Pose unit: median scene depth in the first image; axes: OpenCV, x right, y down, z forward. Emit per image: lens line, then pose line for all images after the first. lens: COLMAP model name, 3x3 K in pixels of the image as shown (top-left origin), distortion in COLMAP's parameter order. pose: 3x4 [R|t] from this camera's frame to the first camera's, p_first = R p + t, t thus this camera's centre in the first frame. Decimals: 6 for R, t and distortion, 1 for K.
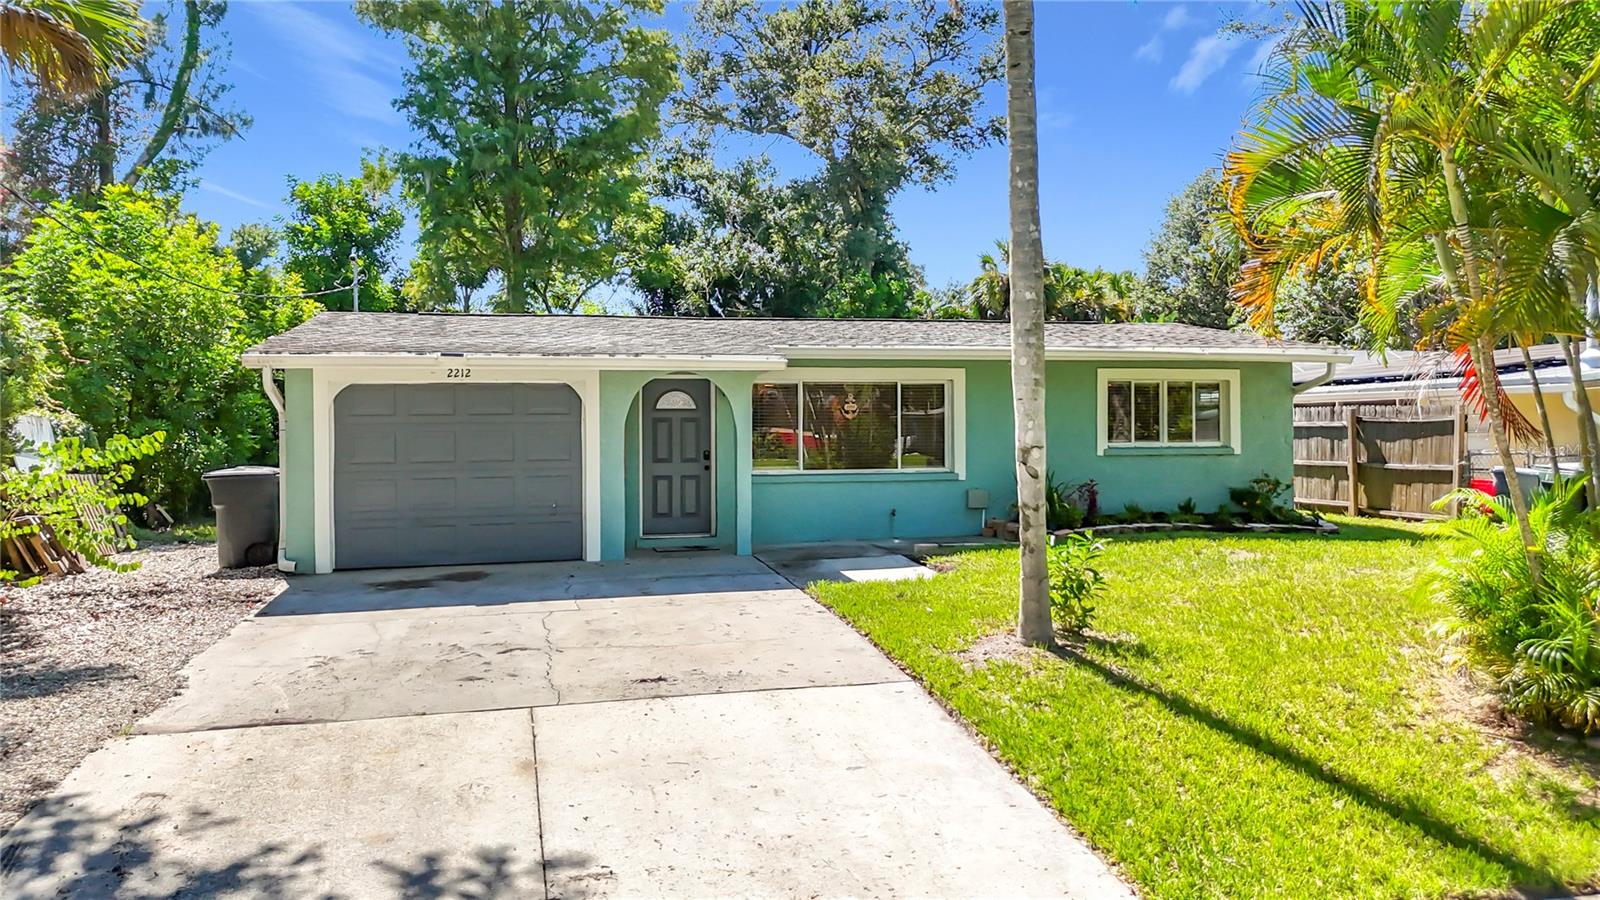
lens RADIAL K [[1203.1, 0, 797.1], [0, 1203.1, 412.0], [0, 0, 1]] dist [0.013758, -0.030441]
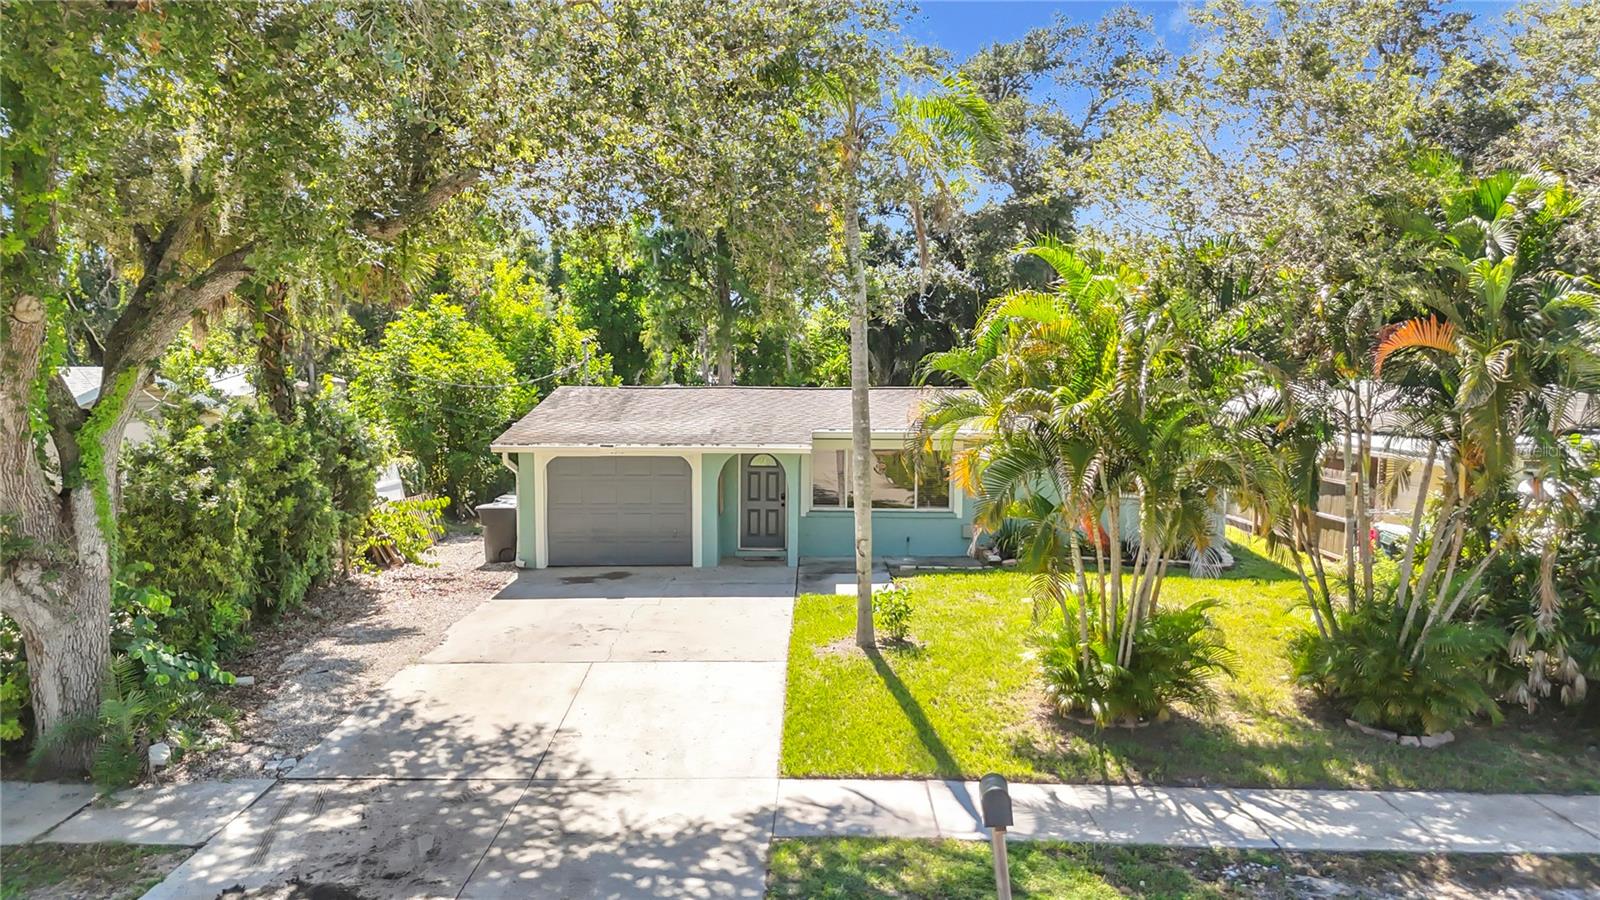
lens RADIAL K [[1176.6, 0, 803.7], [0, 1176.6, 447.0], [0, 0, 1]] dist [0.047661, -0.028925]
pose [[0.969913, 0.025699, -0.242090, 0.296509], [-0.006825, 0.996892, 0.078482, -0.138387], [0.243354, -0.074468, 0.967075, -0.409617]]
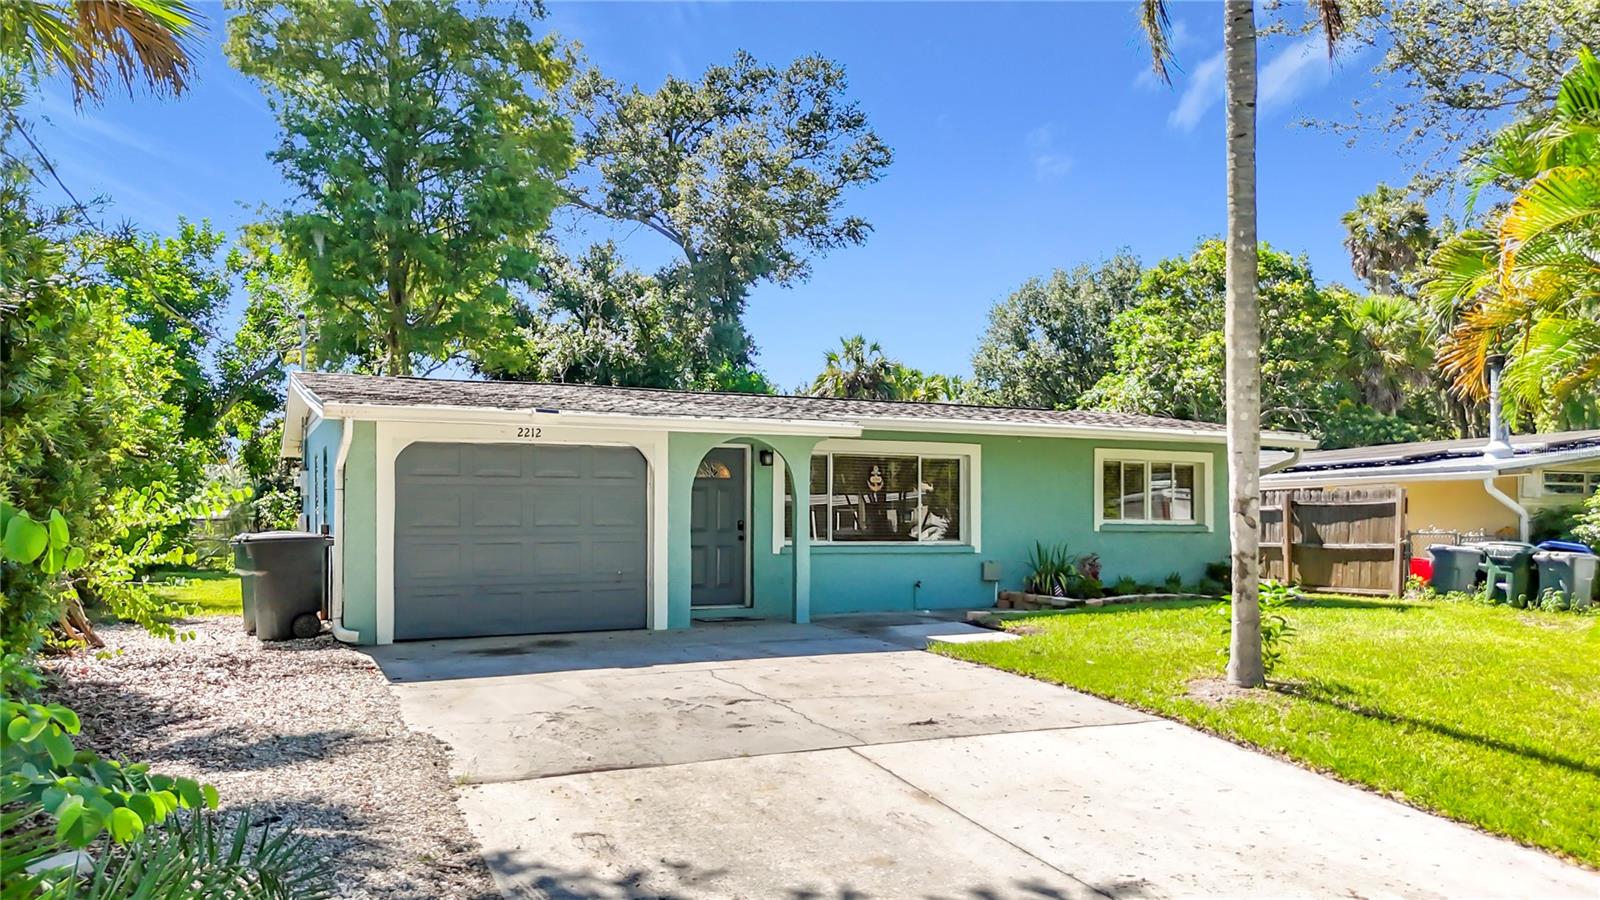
lens RADIAL K [[1210.7, 0, 787.8], [0, 1210.7, 496.4], [0, 0, 1]] dist [0.061467, -0.002101]
pose [[0.980836, 0.013604, 0.194361, -0.224013], [-0.010421, 0.999794, -0.017393, 0.027775], [-0.194558, 0.015034, 0.980776, 0.015492]]
